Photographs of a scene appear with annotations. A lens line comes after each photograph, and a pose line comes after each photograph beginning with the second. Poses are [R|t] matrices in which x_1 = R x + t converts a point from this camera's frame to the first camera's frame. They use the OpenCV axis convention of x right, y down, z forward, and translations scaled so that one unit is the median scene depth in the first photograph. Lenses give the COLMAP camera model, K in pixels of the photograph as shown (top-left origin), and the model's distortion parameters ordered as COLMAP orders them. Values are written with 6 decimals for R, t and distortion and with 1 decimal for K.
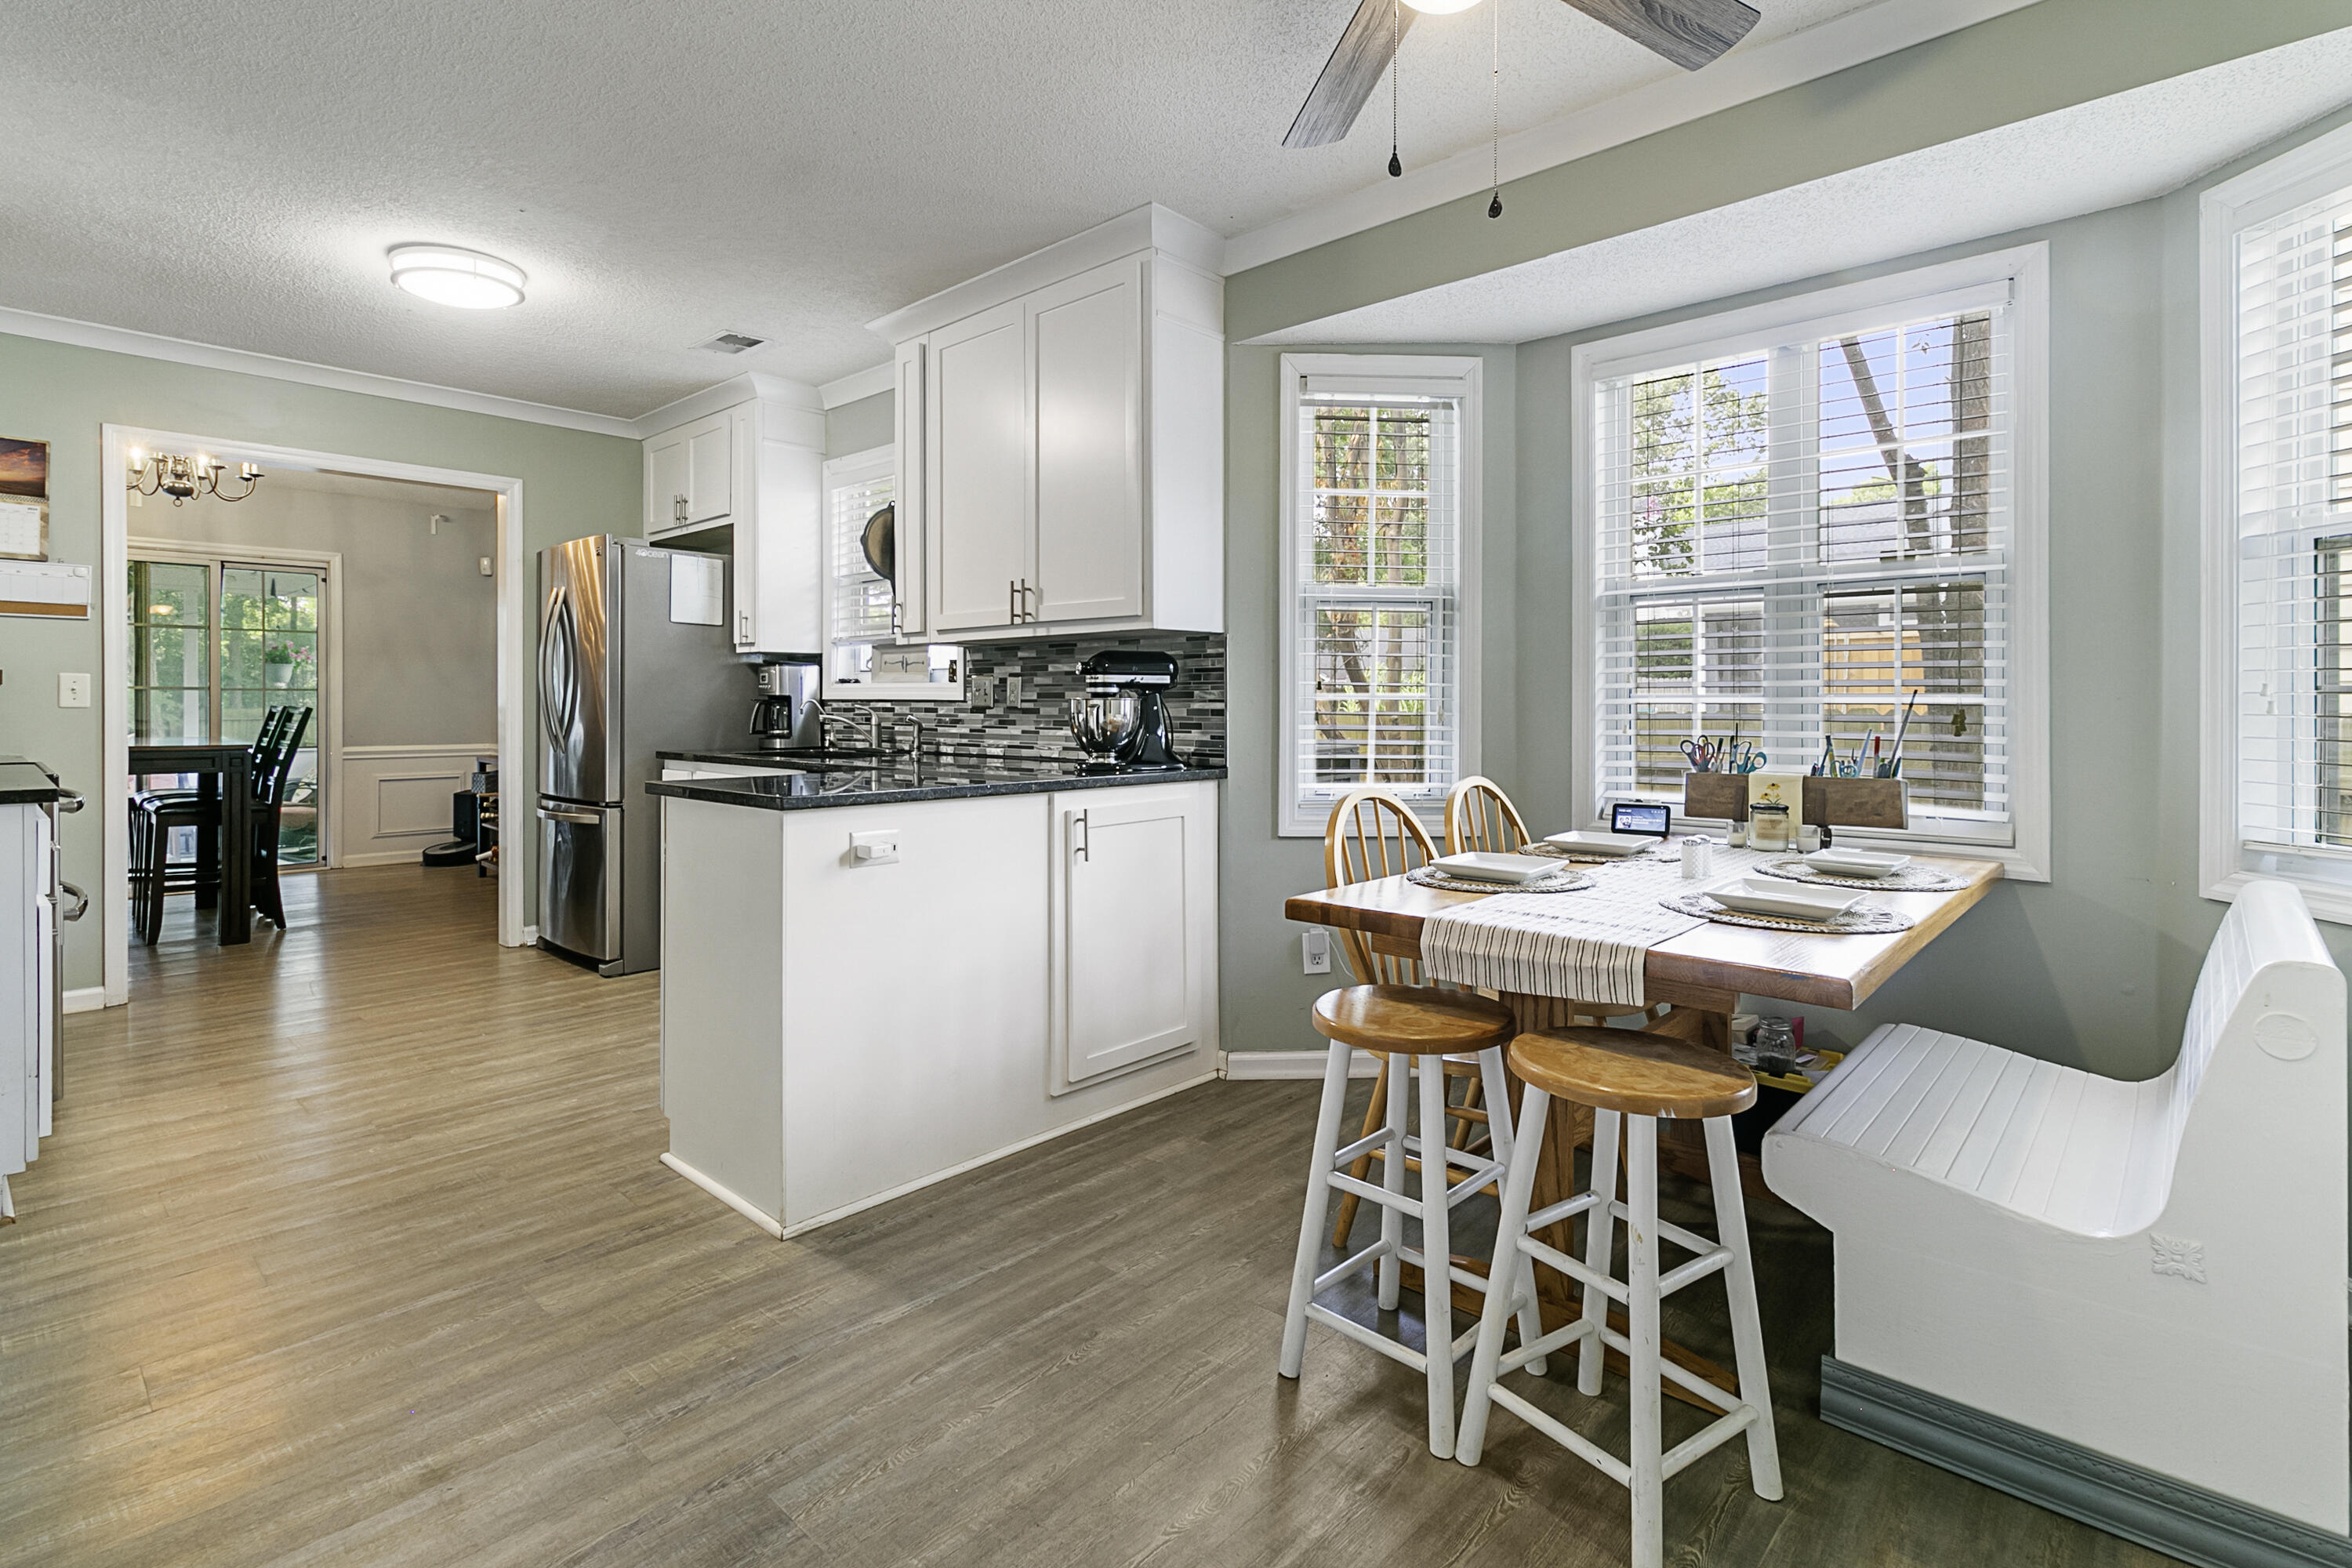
lens RADIAL K [[1102.7, 0, 1175.5], [0, 1102.7, 706.8], [0, 0, 1]] dist [0.001218, 0.001258]
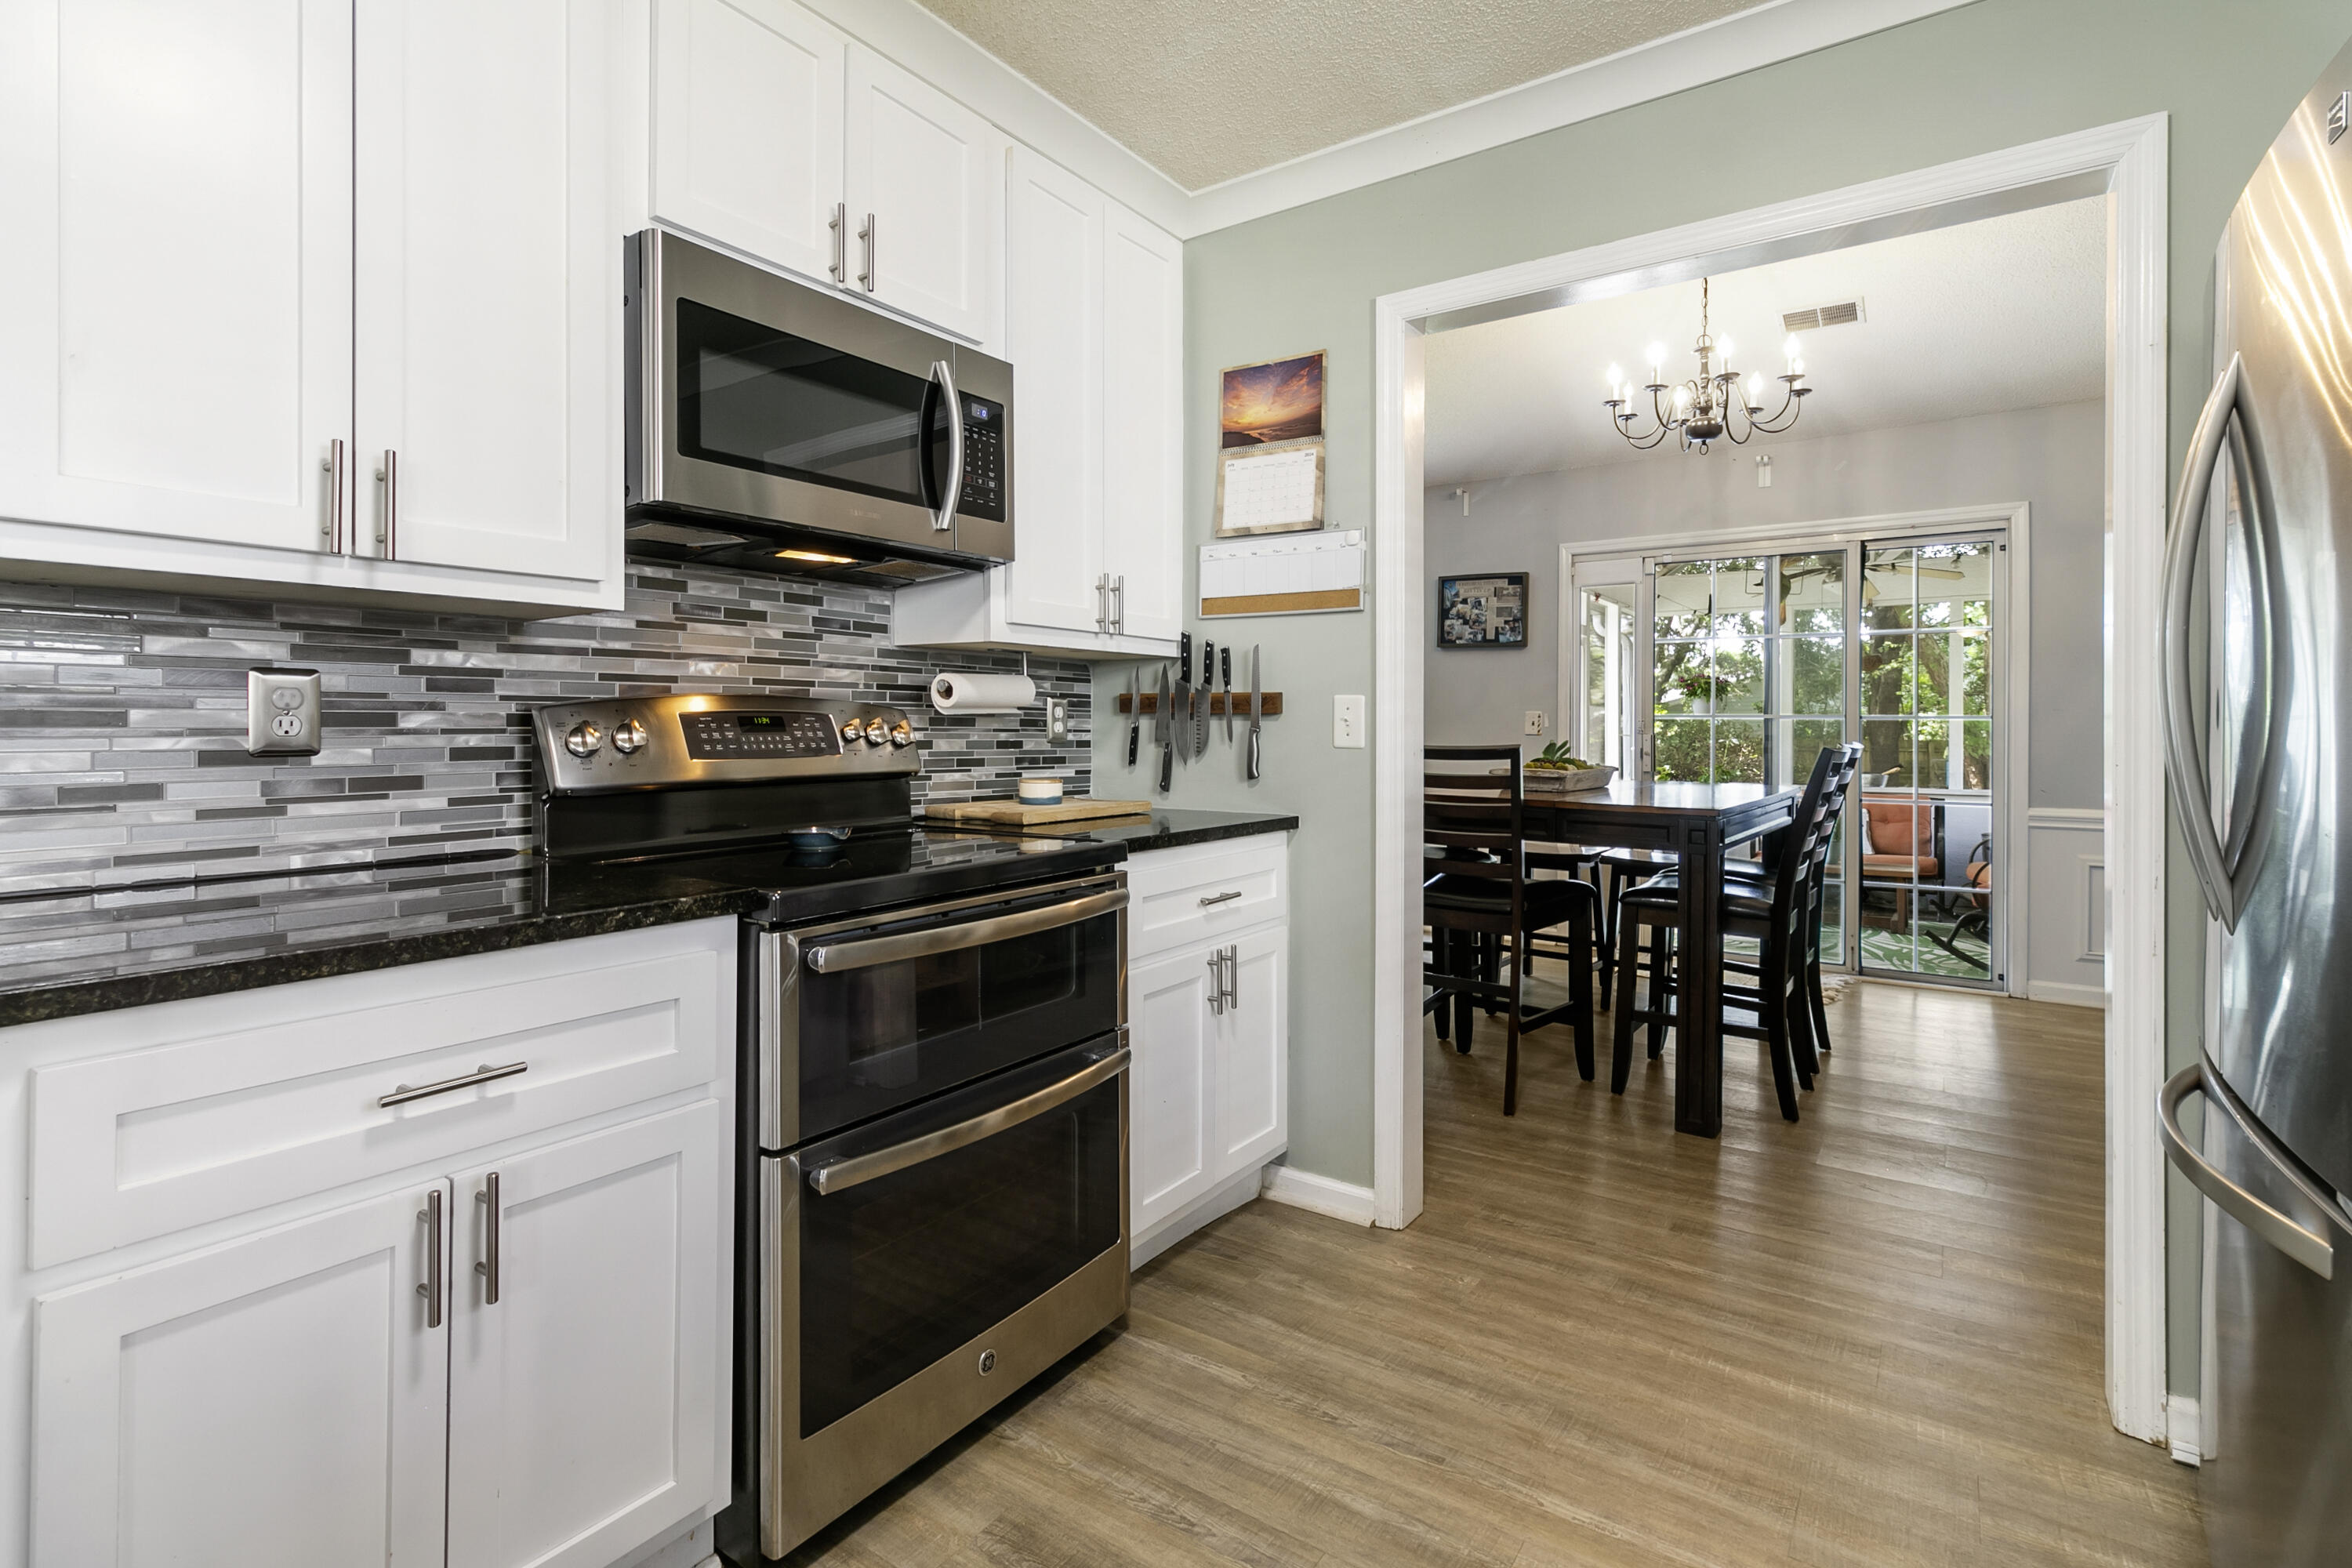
lens RADIAL K [[1102.7, 0, 1222.0], [0, 1102.7, 721.4], [0, 0, 1]] dist [0.001218, 0.001258]
pose [[0.148105, -0.006271, -0.988952, -0.325644], [-0.005520, 0.999959, -0.007167, -0.008910], [0.988956, 0.006520, 0.148065, 0.738516]]
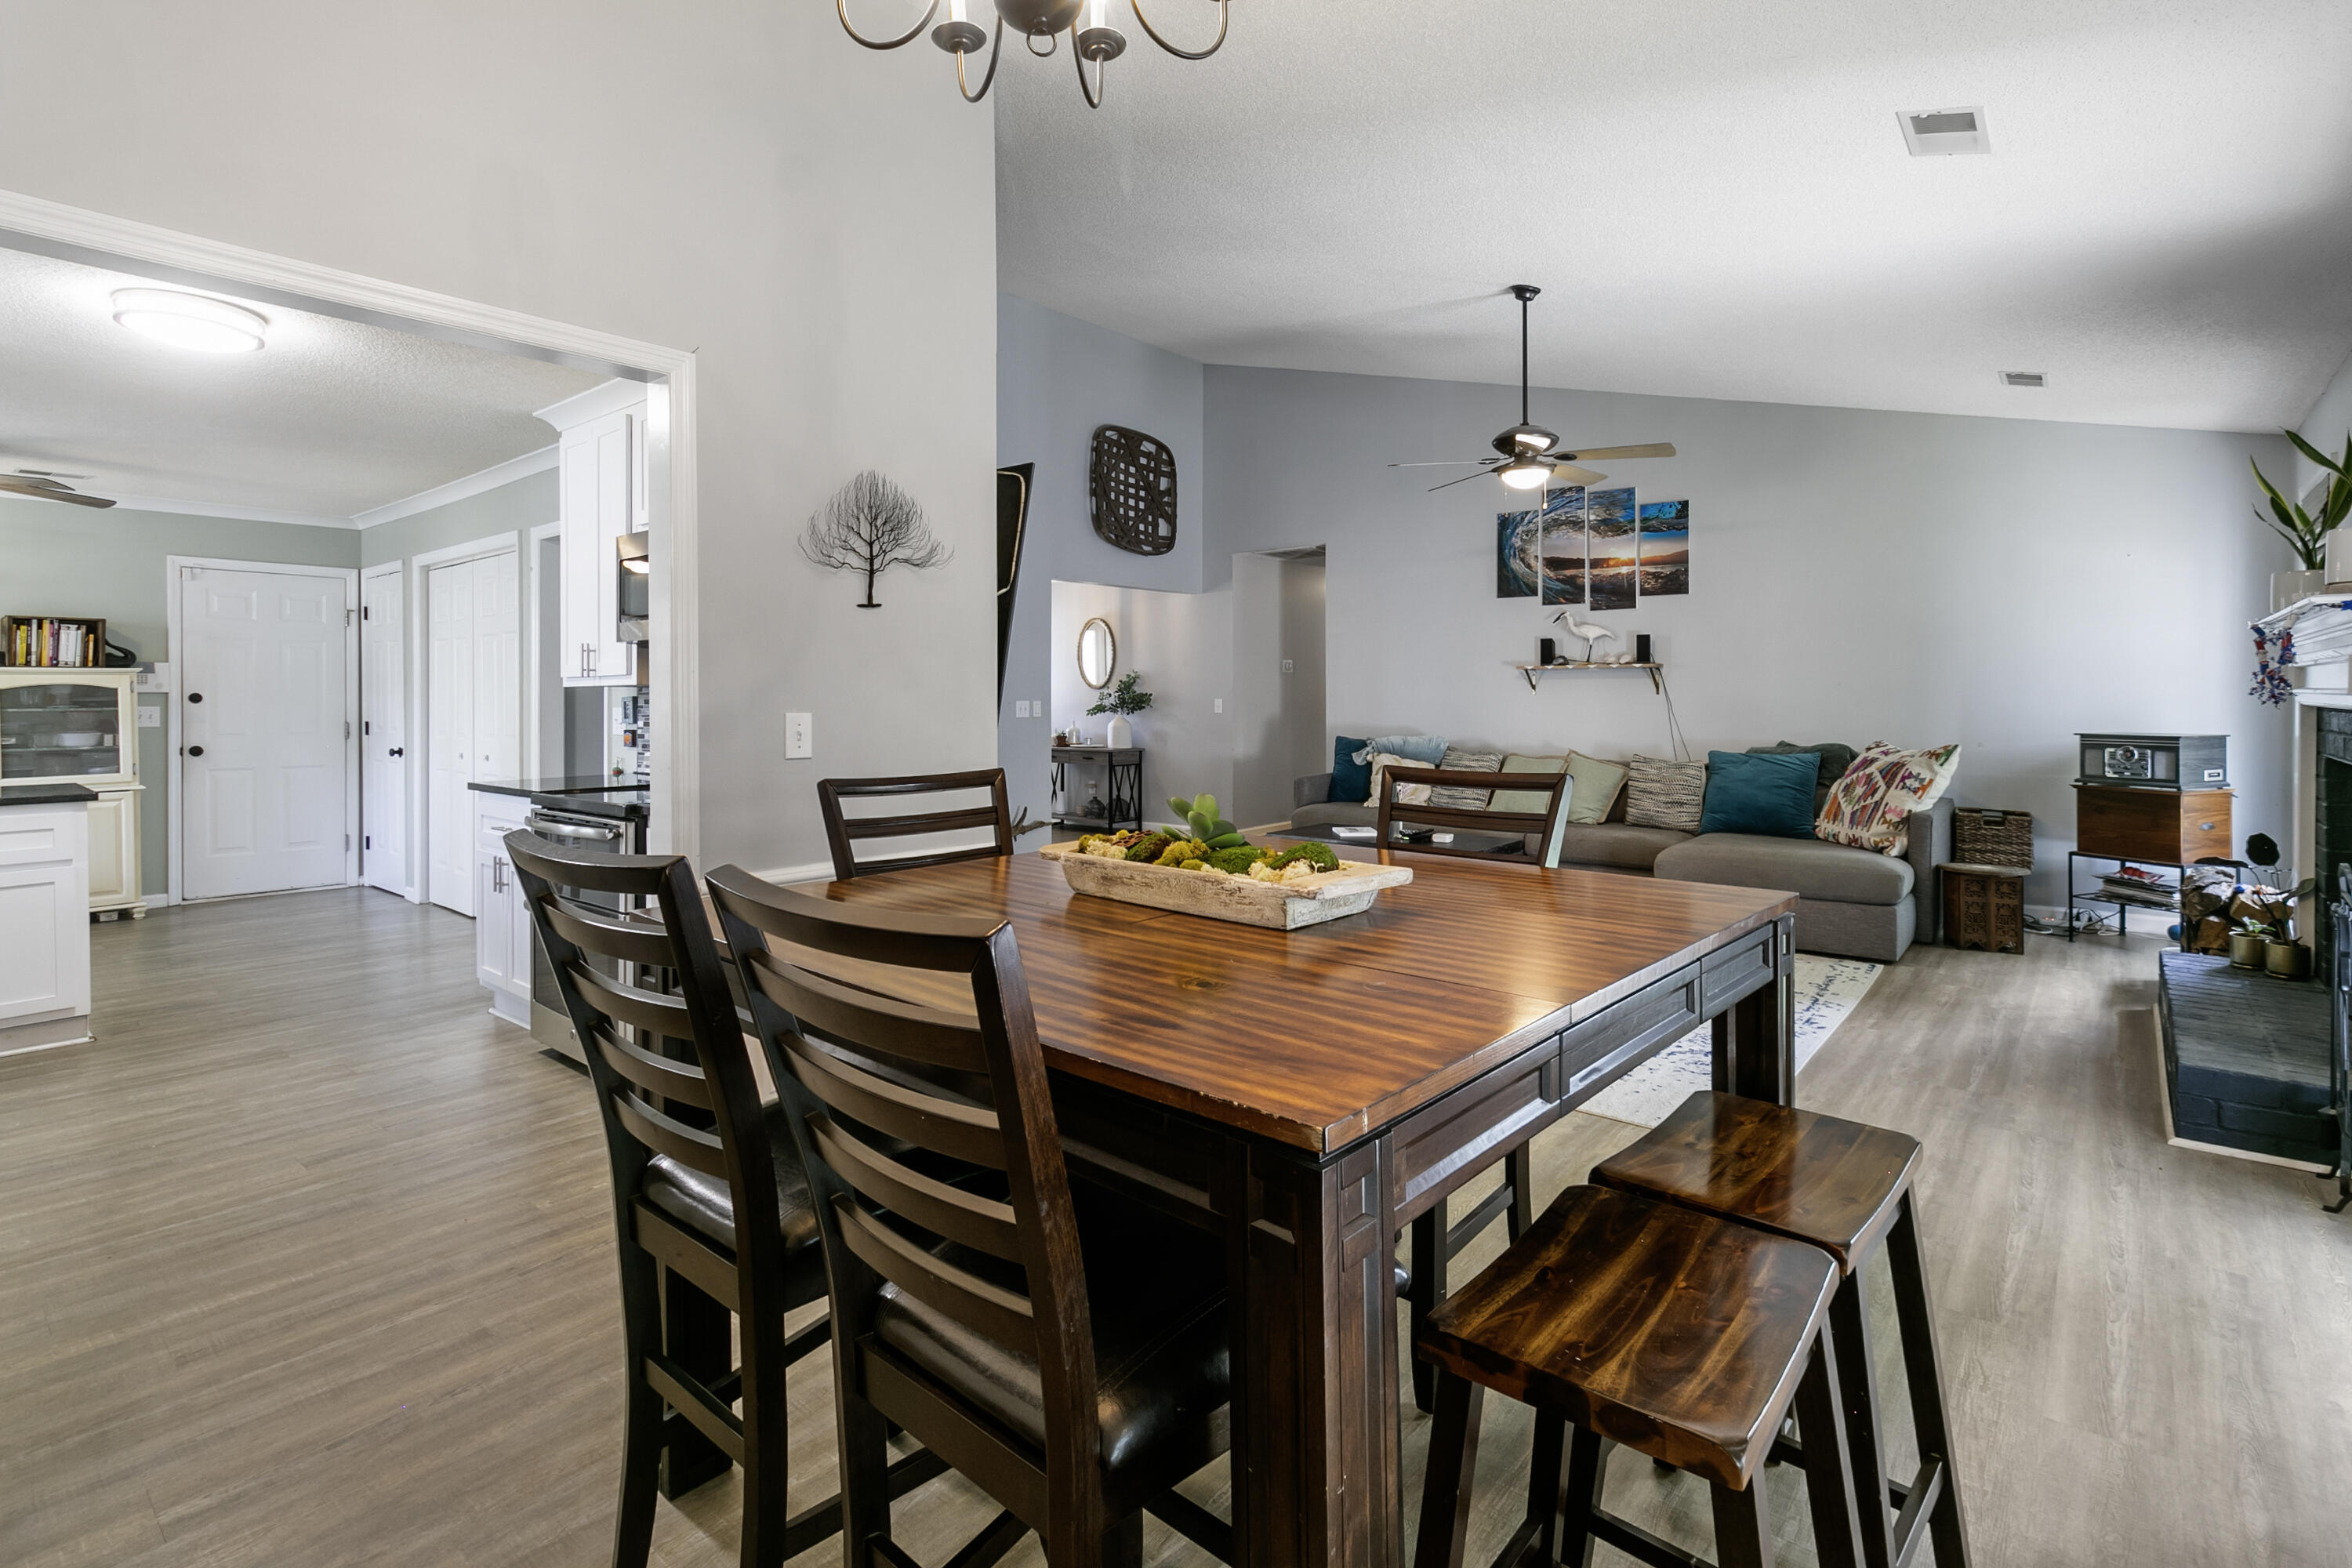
lens RADIAL K [[1102.7, 0, 1174.5], [0, 1102.7, 704.9], [0, 0, 1]] dist [0.001218, 0.001258]
pose [[-0.999020, 0.001259, -0.044246, -1.135514], [0.000869, 0.999961, 0.008836, -0.038193], [0.044255, 0.008789, -0.998982, 1.554530]]
